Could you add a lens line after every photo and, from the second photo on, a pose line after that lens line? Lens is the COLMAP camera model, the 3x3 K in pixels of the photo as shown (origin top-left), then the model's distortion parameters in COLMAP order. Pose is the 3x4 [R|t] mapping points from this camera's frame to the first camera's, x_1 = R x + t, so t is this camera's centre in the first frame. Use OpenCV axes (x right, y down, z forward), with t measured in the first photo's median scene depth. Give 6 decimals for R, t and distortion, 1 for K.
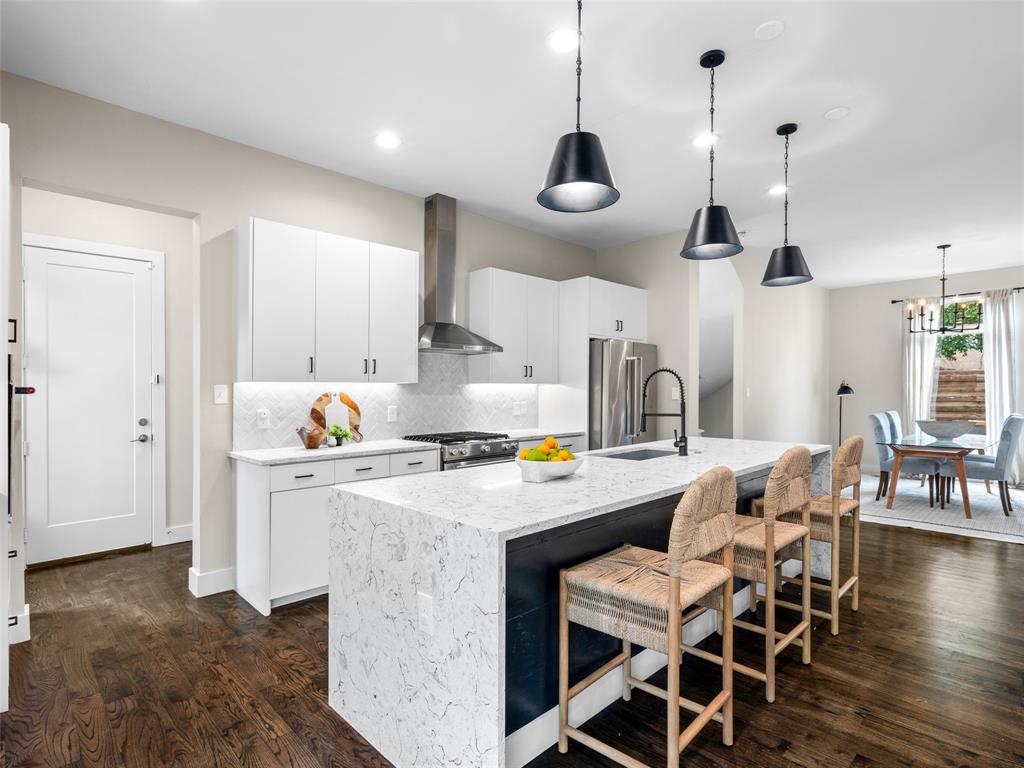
lens RADIAL K [[537.3, 0, 518.6], [0, 537.3, 387.5], [0, 0, 1]] dist [0.000546, 0.000719]
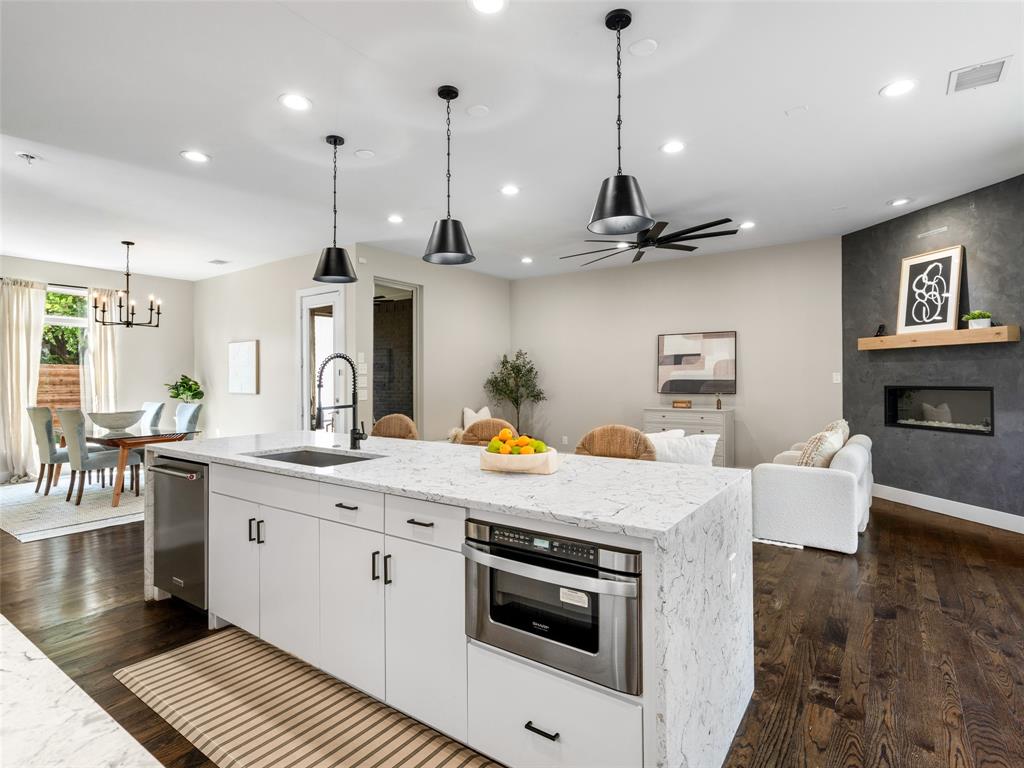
lens RADIAL K [[522.1, 0, 510.3], [0, 522.1, 378.9], [0, 0, 1]] dist [0.001246, 0.000410]
pose [[-0.169059, 0.007860, 0.985575, -0.320458], [-0.001177, 0.999966, -0.008176, 0.005882], [-0.985605, -0.002542, -0.169044, 0.447133]]
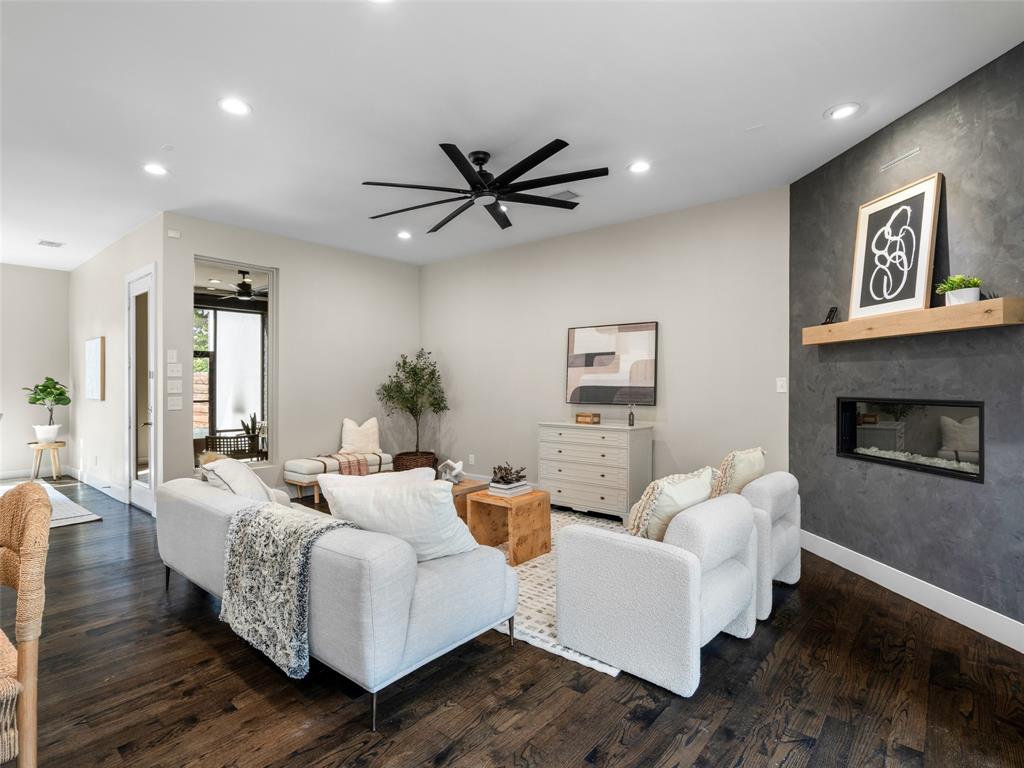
lens RADIAL K [[520.3, 0, 513.8], [0, 520.3, 386.5], [0, 0, 1]] dist [-0.000691, 0.001153]
pose [[-0.093058, 0.001165, 0.995660, -0.122445], [-0.006675, 0.999976, -0.001794, 0.001313], [-0.995638, -0.006813, -0.093048, 0.107913]]
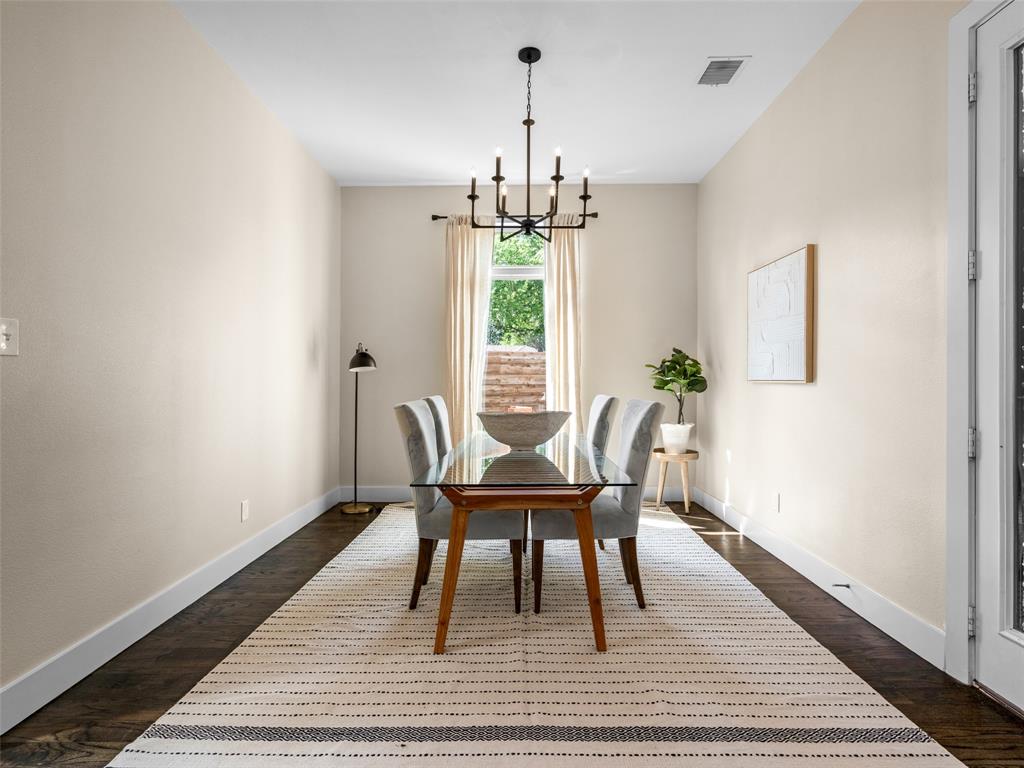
lens RADIAL K [[537.3, 0, 518.6], [0, 537.3, 387.5], [0, 0, 1]] dist [0.000546, 0.000719]
pose [[0.705171, -0.007500, 0.708997, 0.438655], [-0.006944, 0.999823, 0.017483, 0.030075], [-0.709003, -0.017251, 0.704994, 0.662199]]
